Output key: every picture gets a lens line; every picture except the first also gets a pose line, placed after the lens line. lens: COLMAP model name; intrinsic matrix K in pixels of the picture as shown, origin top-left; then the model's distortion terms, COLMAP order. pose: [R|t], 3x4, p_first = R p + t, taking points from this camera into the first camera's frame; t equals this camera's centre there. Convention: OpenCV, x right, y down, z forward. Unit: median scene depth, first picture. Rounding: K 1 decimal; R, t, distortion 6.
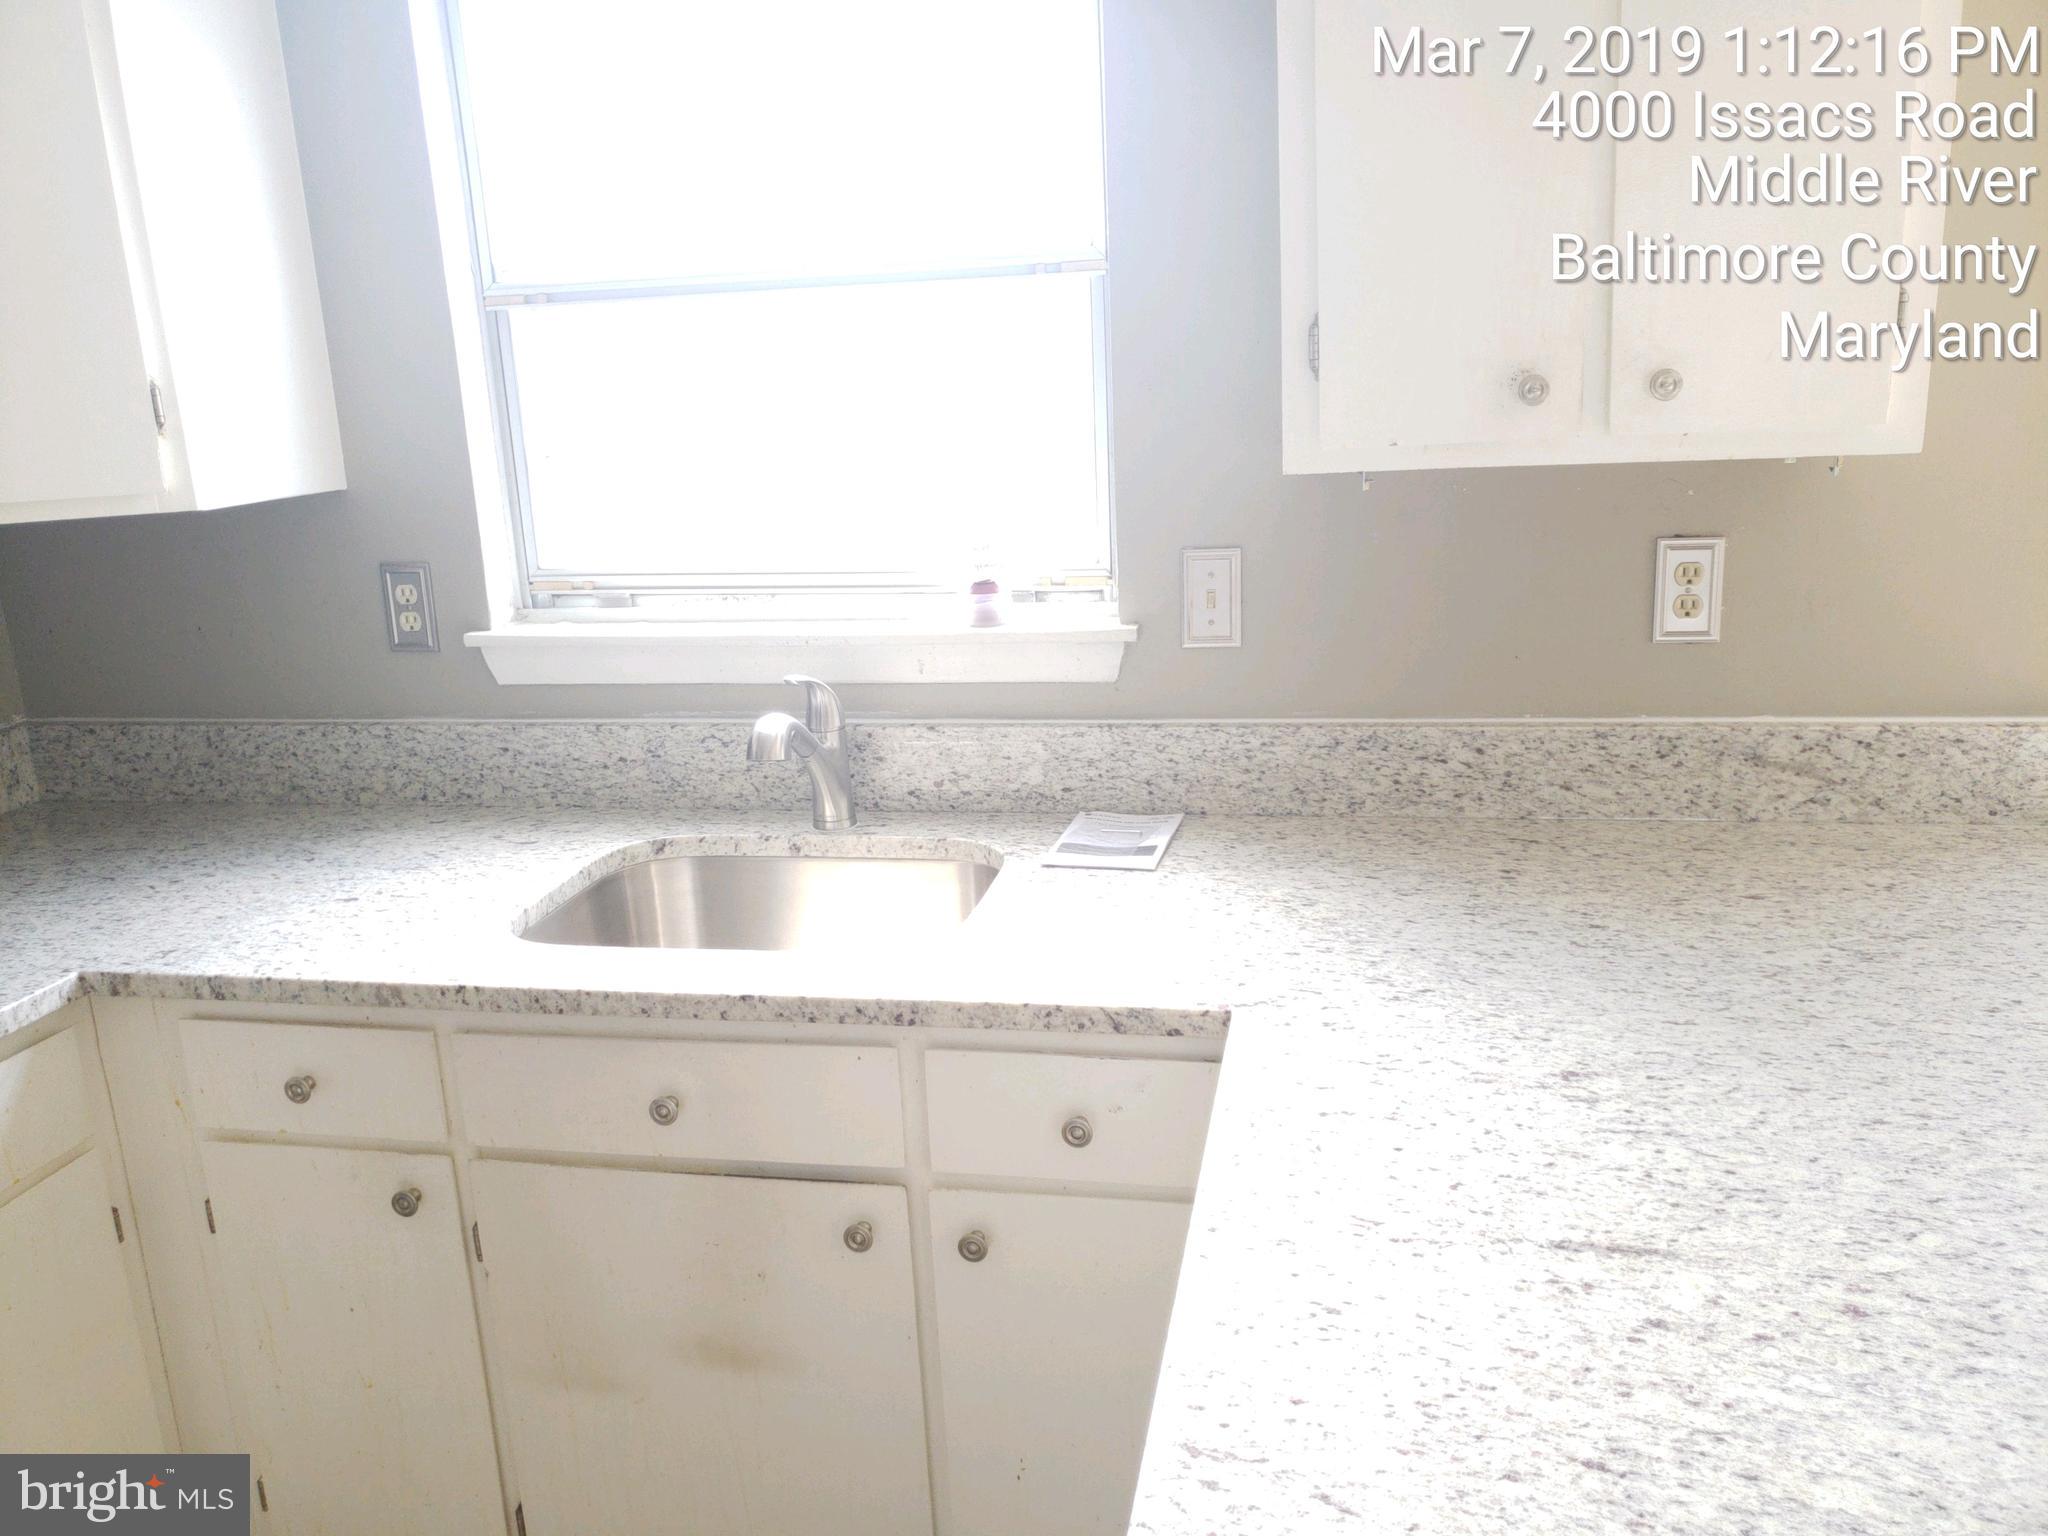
lens RADIAL K [[1573.0, 0, 1024.0], [0, 1573.0, 768.0], [0, 0, 1]] dist [0.020544, -0.005559]
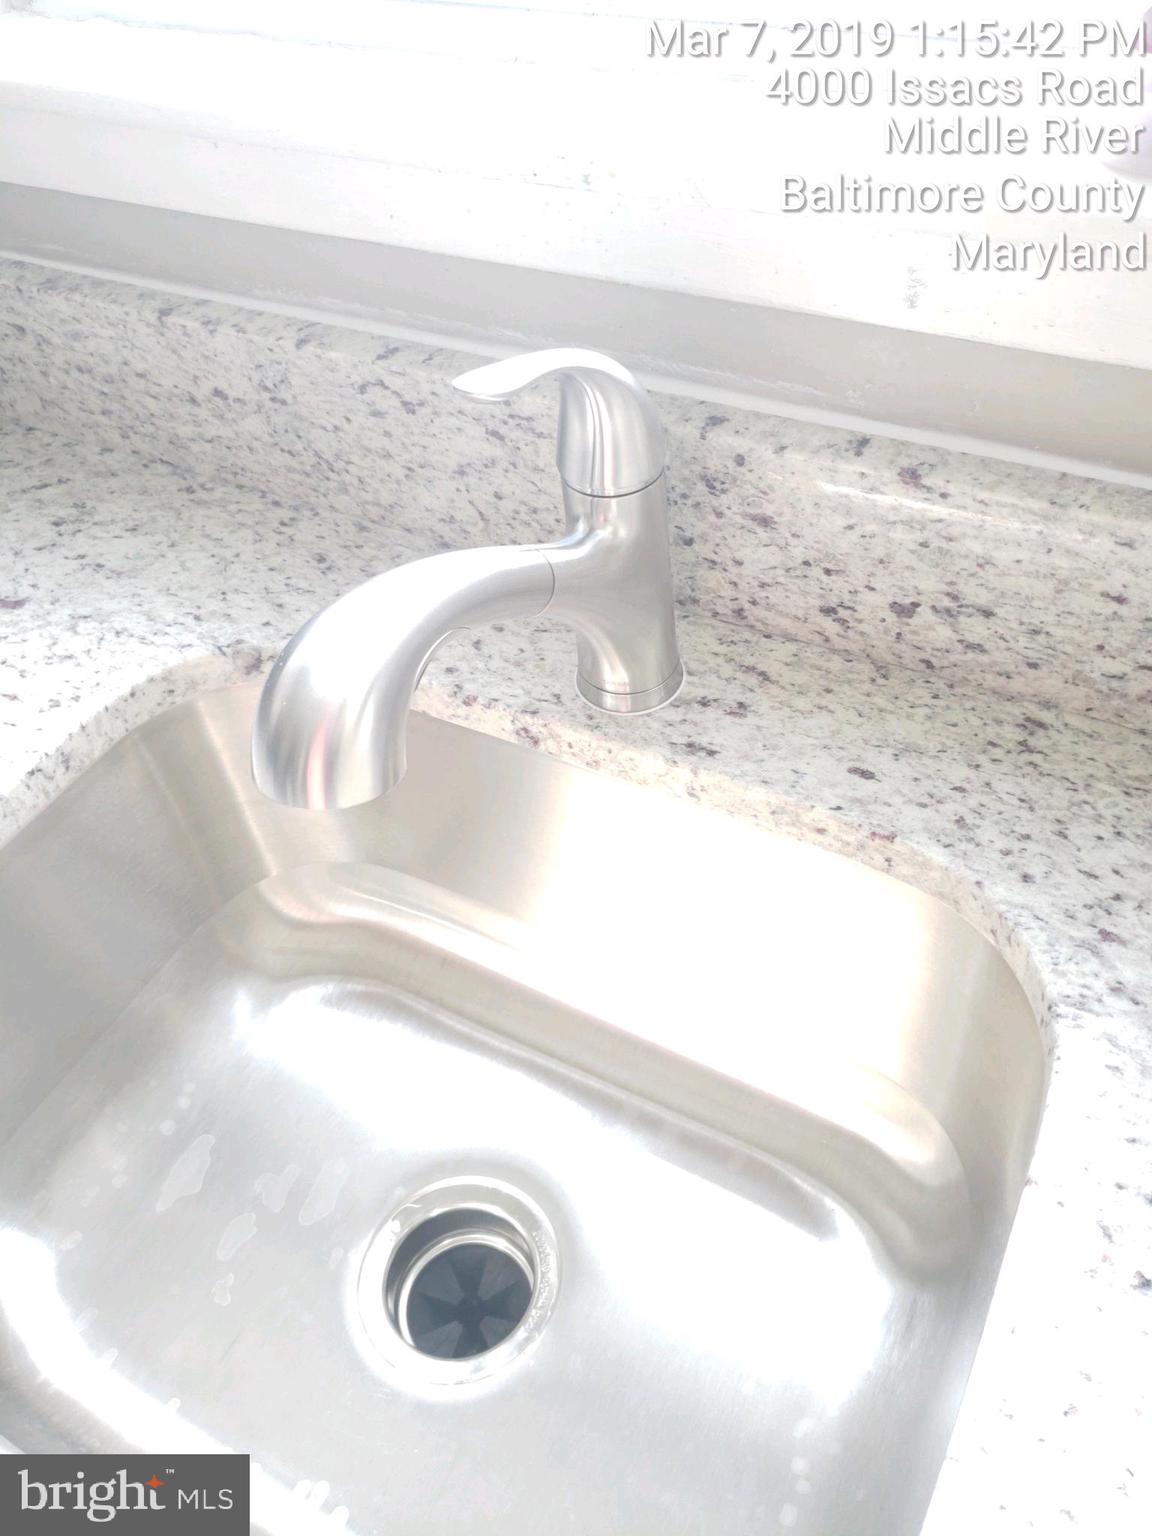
lens RADIAL K [[1179.7, 0, 576.0], [0, 1179.7, 768.0], [0, 0, 1]] dist [0.020544, -0.005559]
pose [[0.958517, 0.183830, -0.217834, -0.059111], [-0.039086, 0.841786, 0.538394, -0.106420], [0.282342, -0.507545, 0.814052, 0.702885]]
